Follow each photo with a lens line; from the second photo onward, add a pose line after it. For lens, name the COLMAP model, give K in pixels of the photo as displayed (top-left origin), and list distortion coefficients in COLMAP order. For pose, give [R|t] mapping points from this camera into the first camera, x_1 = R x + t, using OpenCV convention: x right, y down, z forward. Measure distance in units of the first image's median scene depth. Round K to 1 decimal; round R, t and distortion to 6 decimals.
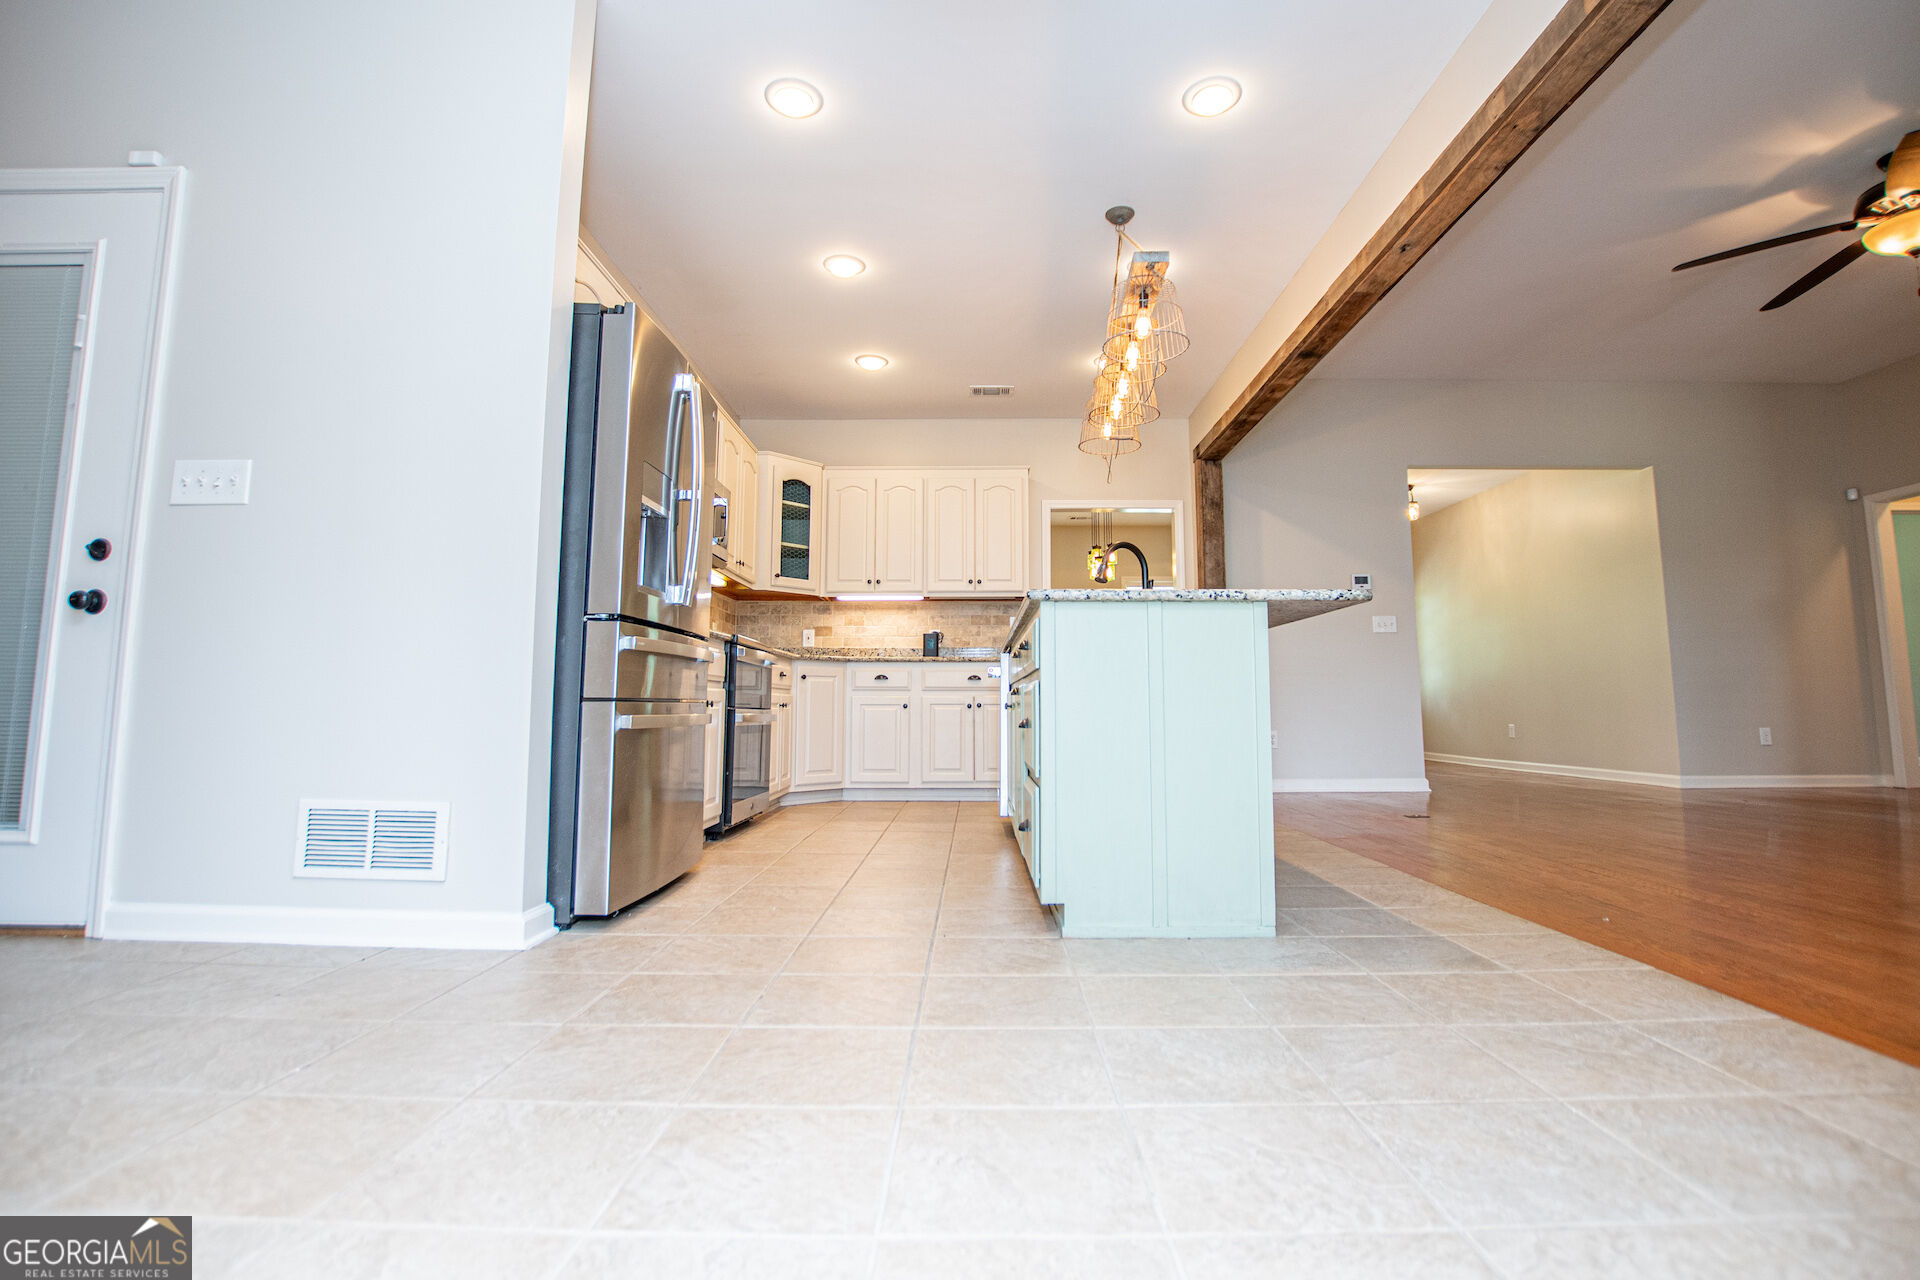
lens RADIAL K [[894.3, 0, 973.3], [0, 894.3, 608.4], [0, 0, 1]] dist [-0.029410, -0.000275]
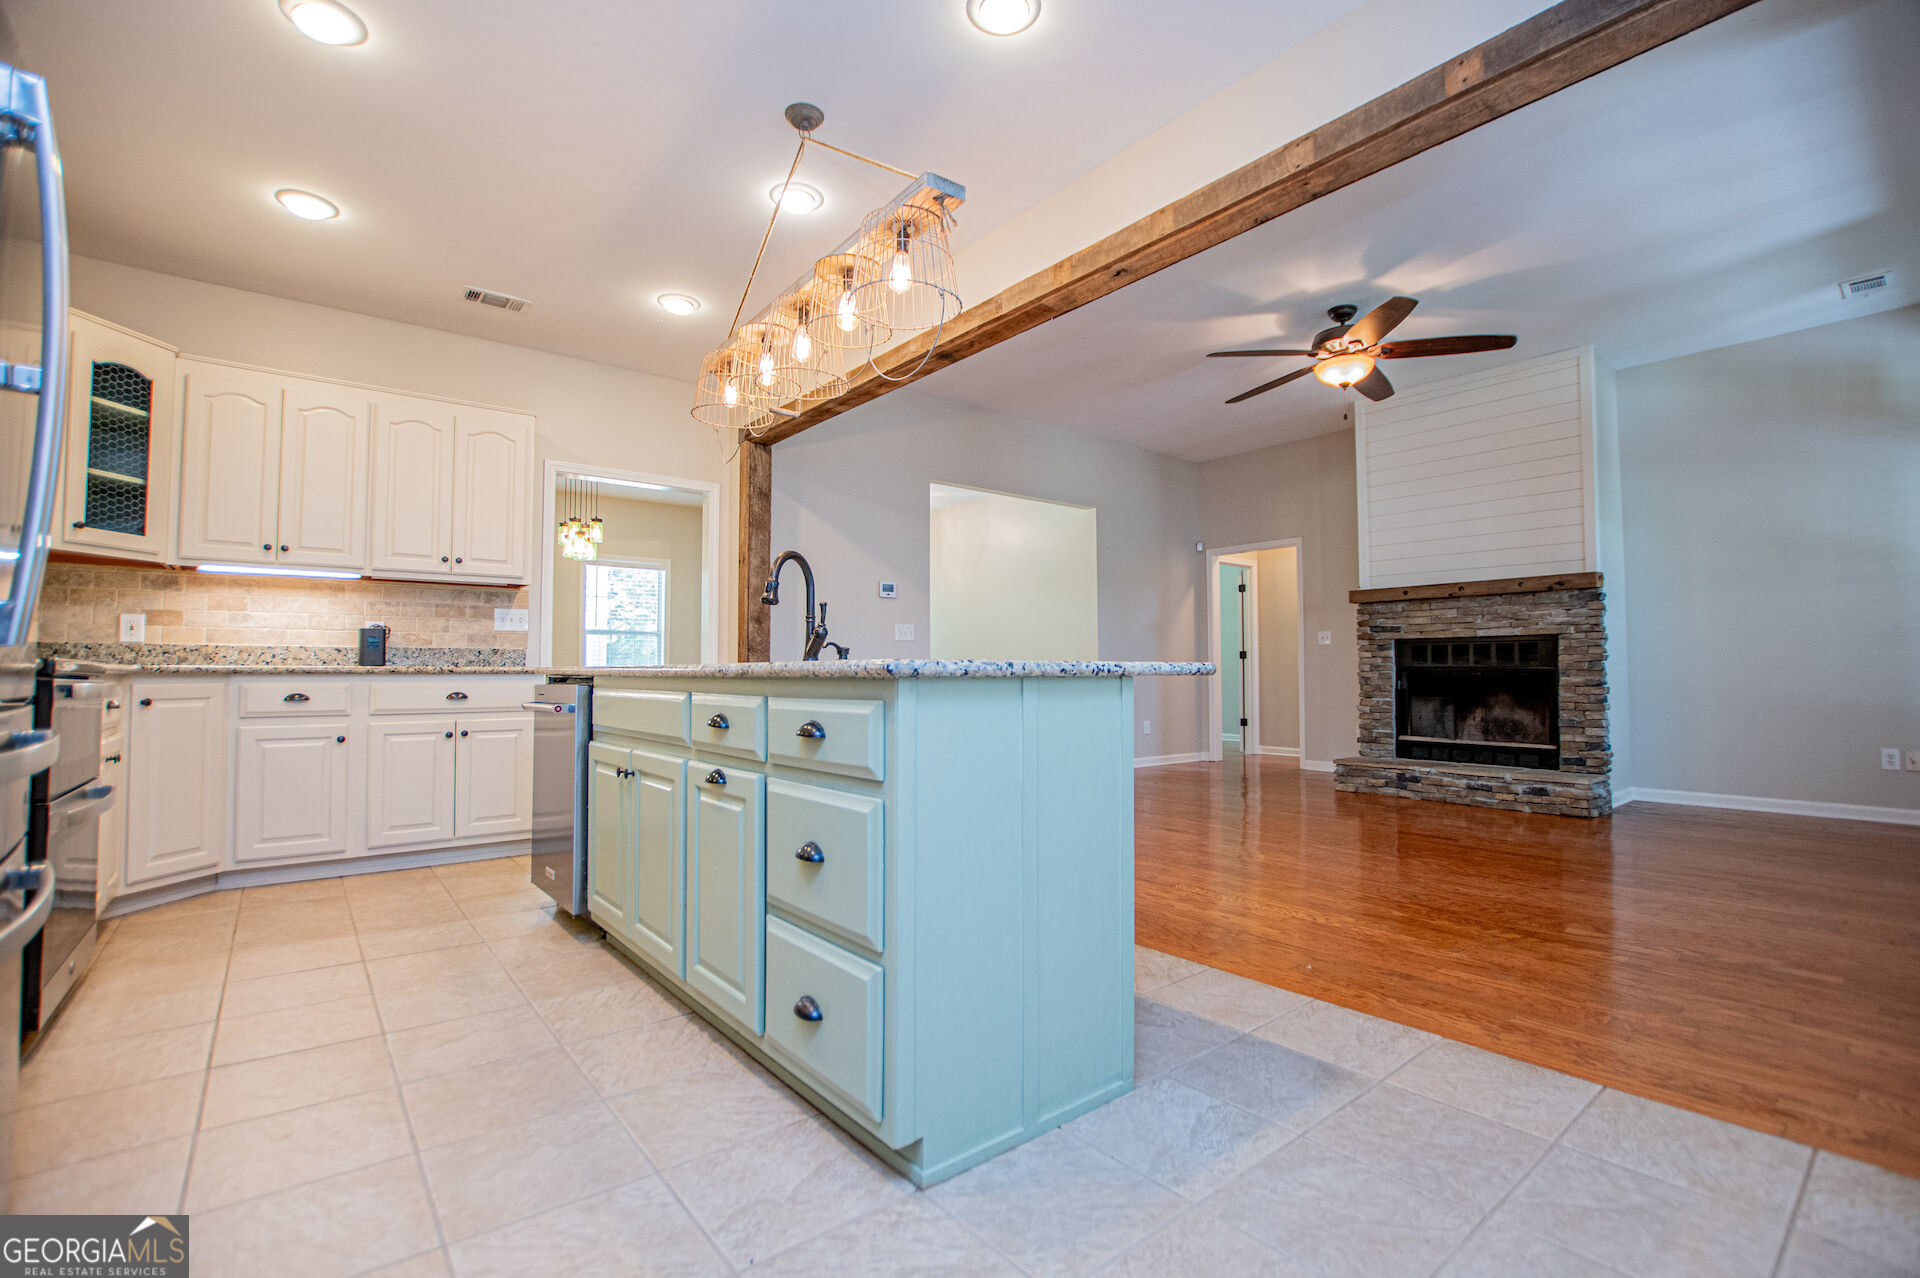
lens RADIAL K [[848.5, 0, 979.8], [0, 848.5, 637.5], [0, 0, 1]] dist [-0.030964, 0.000867]
pose [[0.766435, 0.024175, 0.641867, -0.107555], [-0.068193, 0.996706, 0.043889, -0.026935], [-0.638692, -0.077409, 0.765559, 0.208096]]
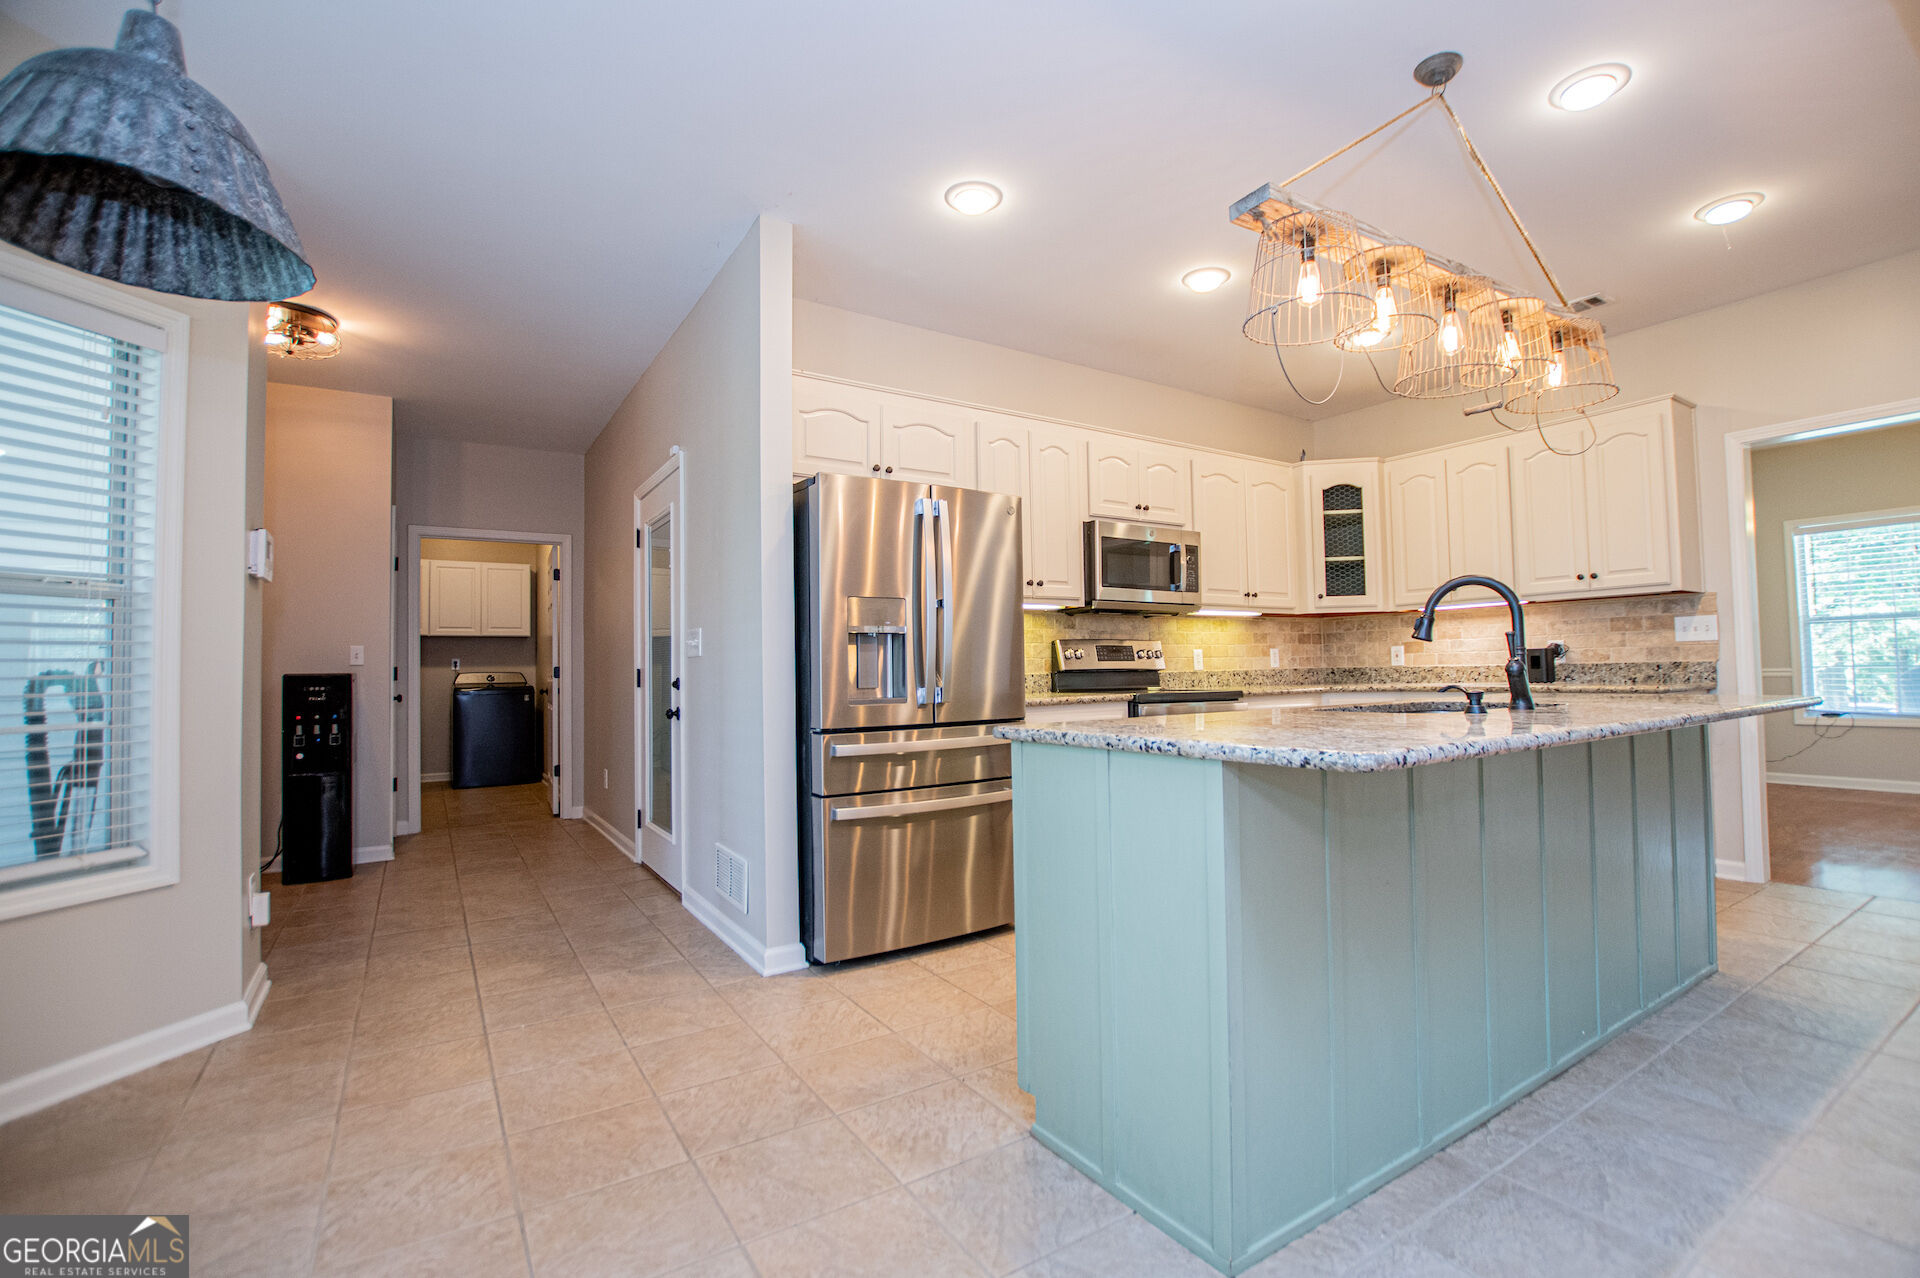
lens RADIAL K [[850.2, 0, 968.9], [0, 850.2, 640.8], [0, 0, 1]] dist [-0.029626, 0.000359]
pose [[0.545404, -0.042057, -0.837117, 0.299678], [0.111222, 0.993540, 0.022549, -0.050299], [0.830761, -0.105404, 0.546558, 0.218650]]
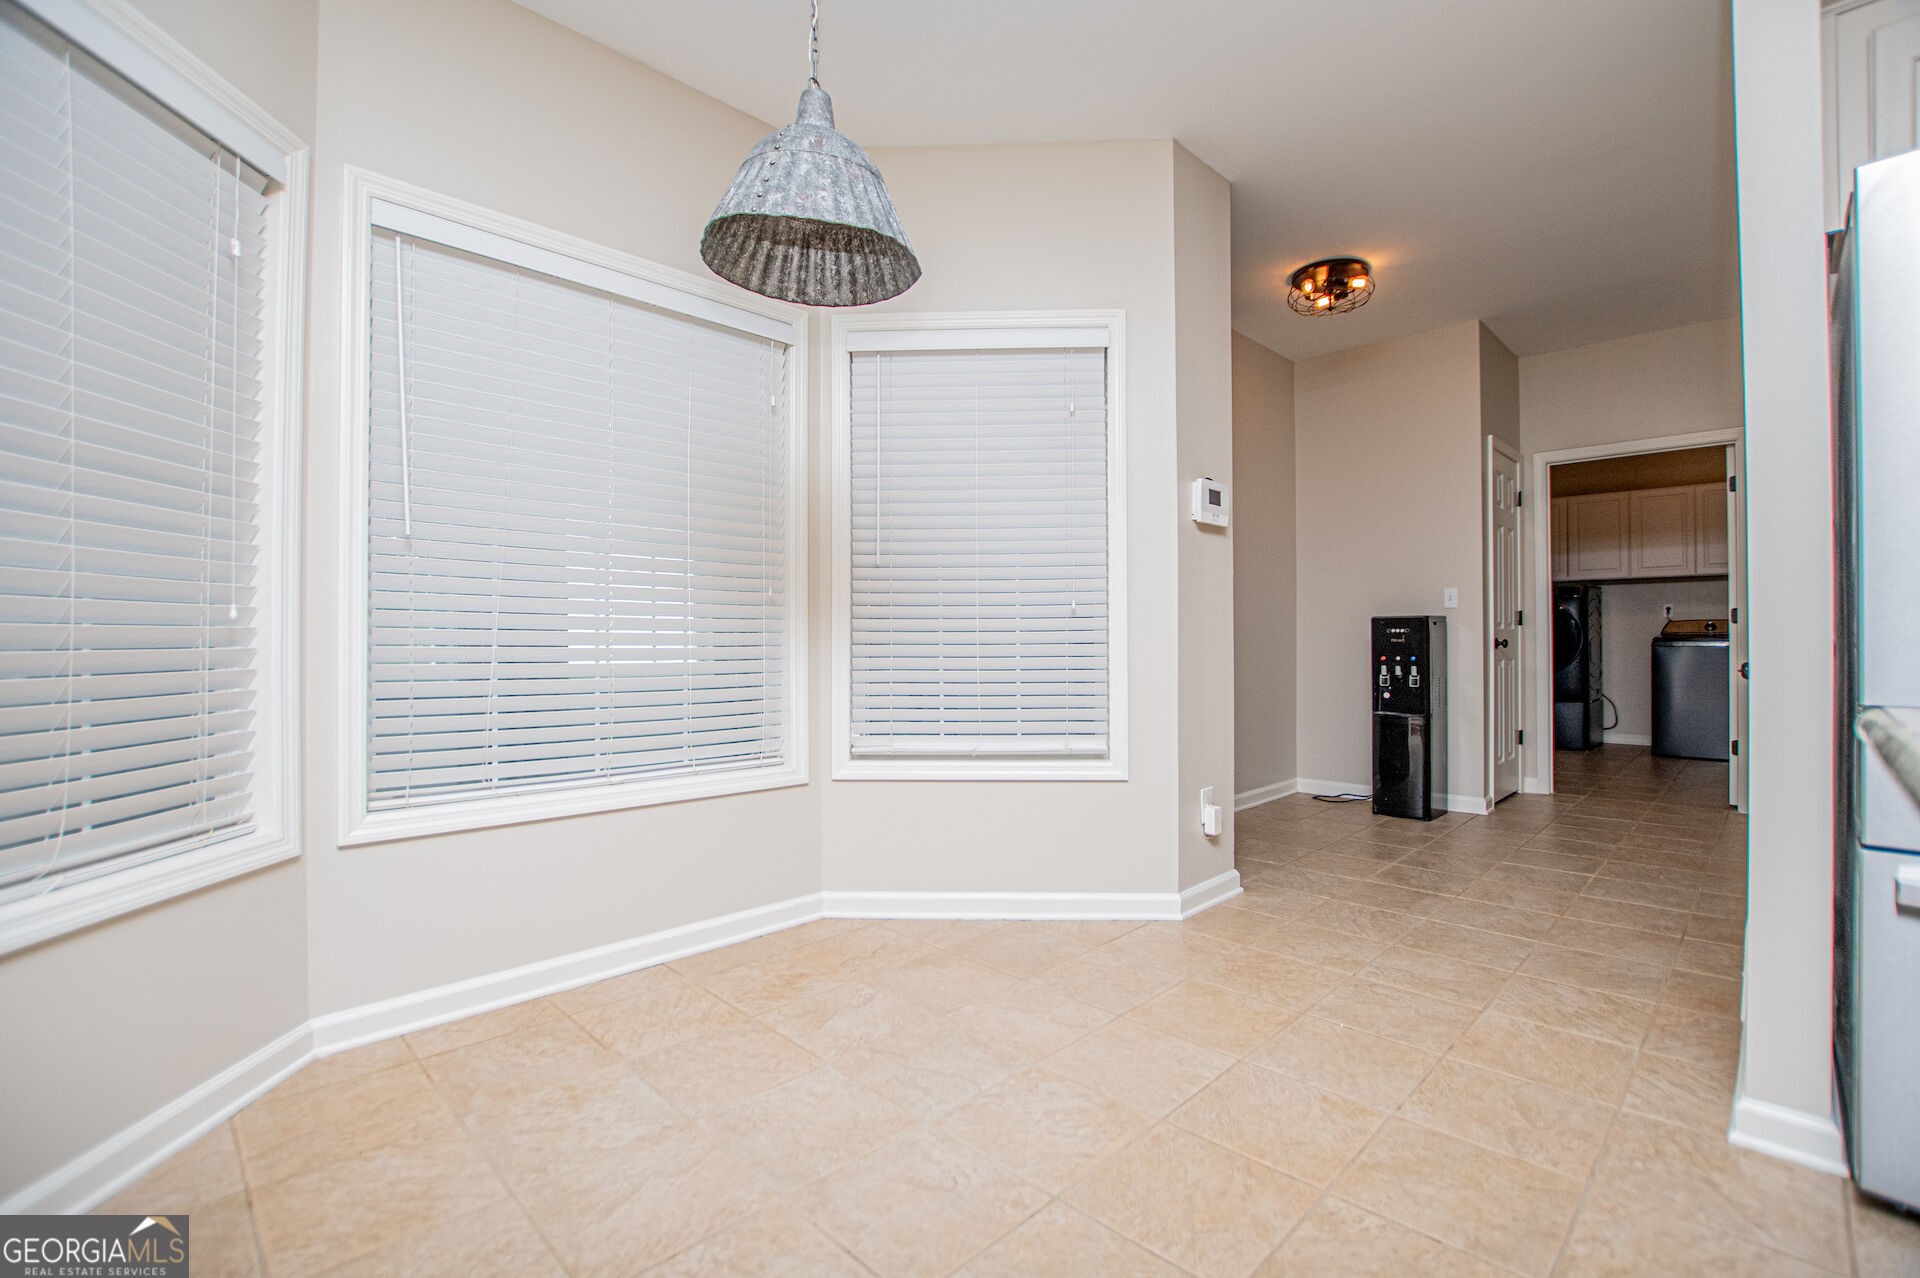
lens RADIAL K [[848.5, 0, 979.8], [0, 848.5, 637.5], [0, 0, 1]] dist [-0.030964, 0.000867]
pose [[-0.697235, -0.002041, -0.716839, 0.173163], [0.079263, 0.993645, -0.079925, -0.018323], [0.712447, -0.112545, -0.692642, 0.397548]]
